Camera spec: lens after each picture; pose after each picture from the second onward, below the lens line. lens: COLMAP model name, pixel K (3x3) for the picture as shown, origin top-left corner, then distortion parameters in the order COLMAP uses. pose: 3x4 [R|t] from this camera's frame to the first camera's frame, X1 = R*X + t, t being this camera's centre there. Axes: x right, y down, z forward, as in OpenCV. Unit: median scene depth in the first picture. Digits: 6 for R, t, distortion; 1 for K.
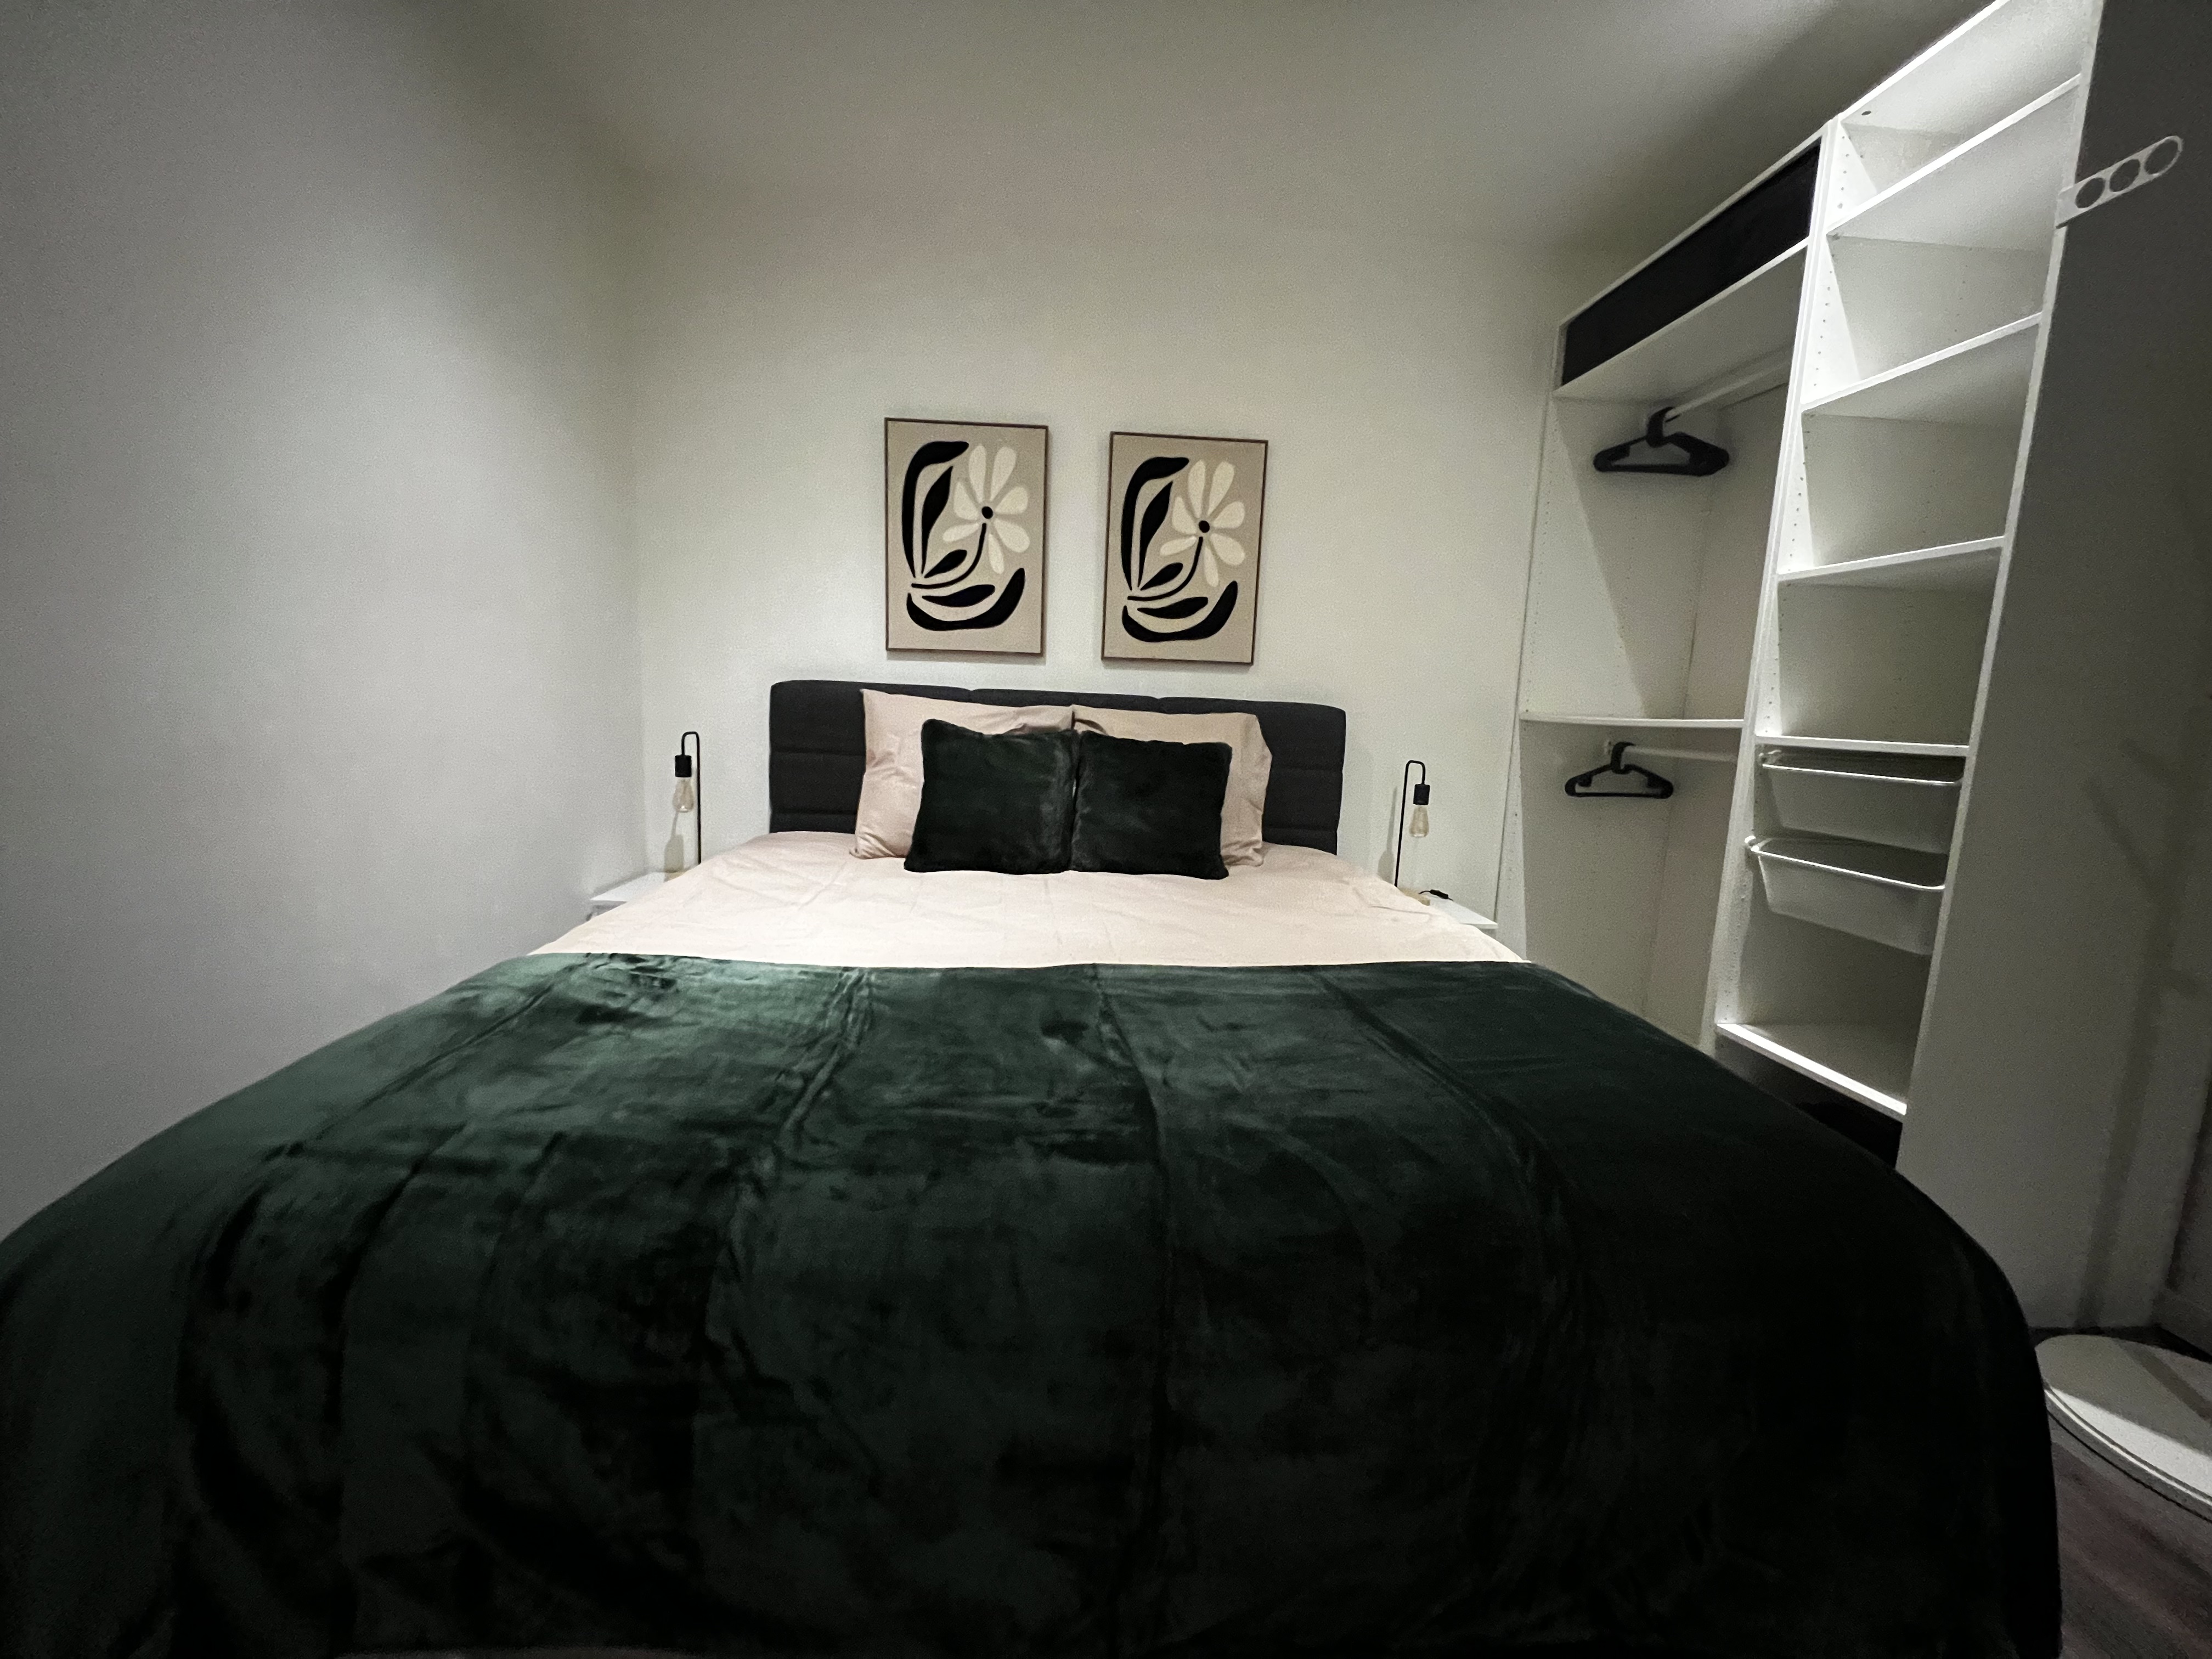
lens RADIAL K [[885.3, 0, 1106.0], [0, 885.3, 829.5], [0, 0, 1]] dist [-0.000524, 0.000102]
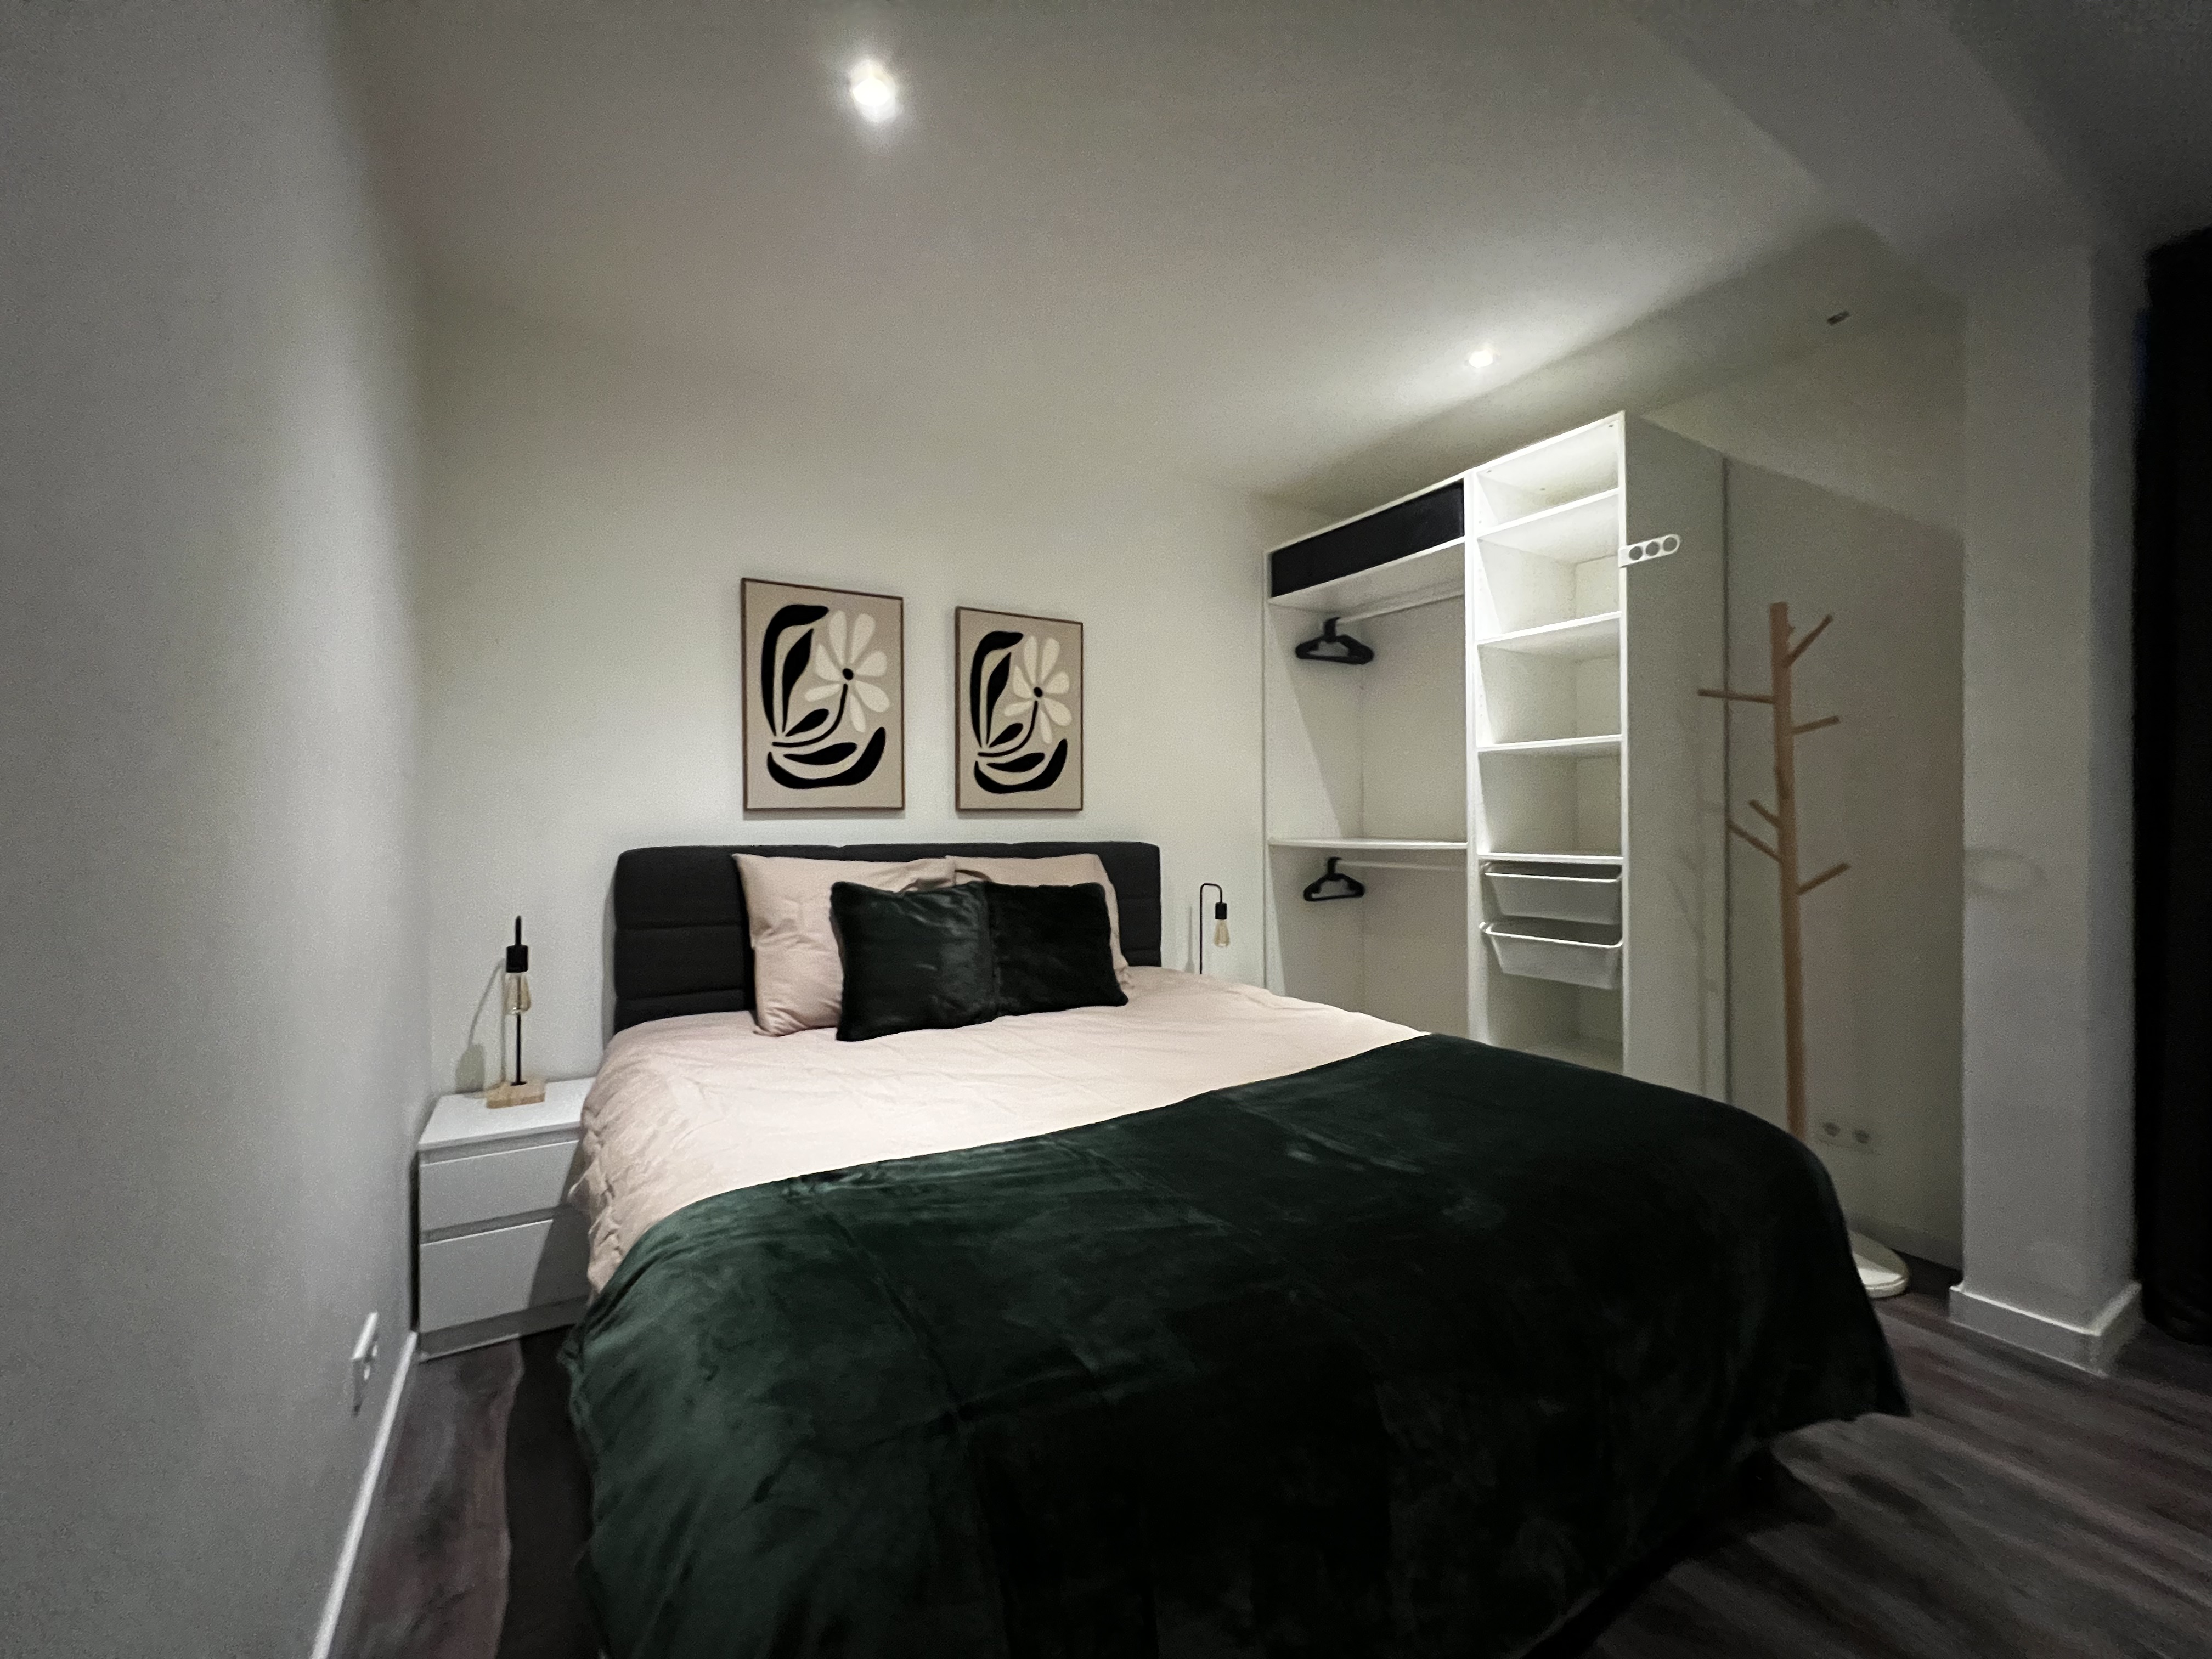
lens RADIAL K [[885.3, 0, 1106.0], [0, 885.3, 829.5], [0, 0, 1]] dist [-0.000524, 0.000102]
pose [[0.880318, -0.047292, 0.472021, -0.364124], [0.107380, 0.989057, -0.101169, -0.046833], [-0.462072, 0.139746, 0.875763, -0.003345]]
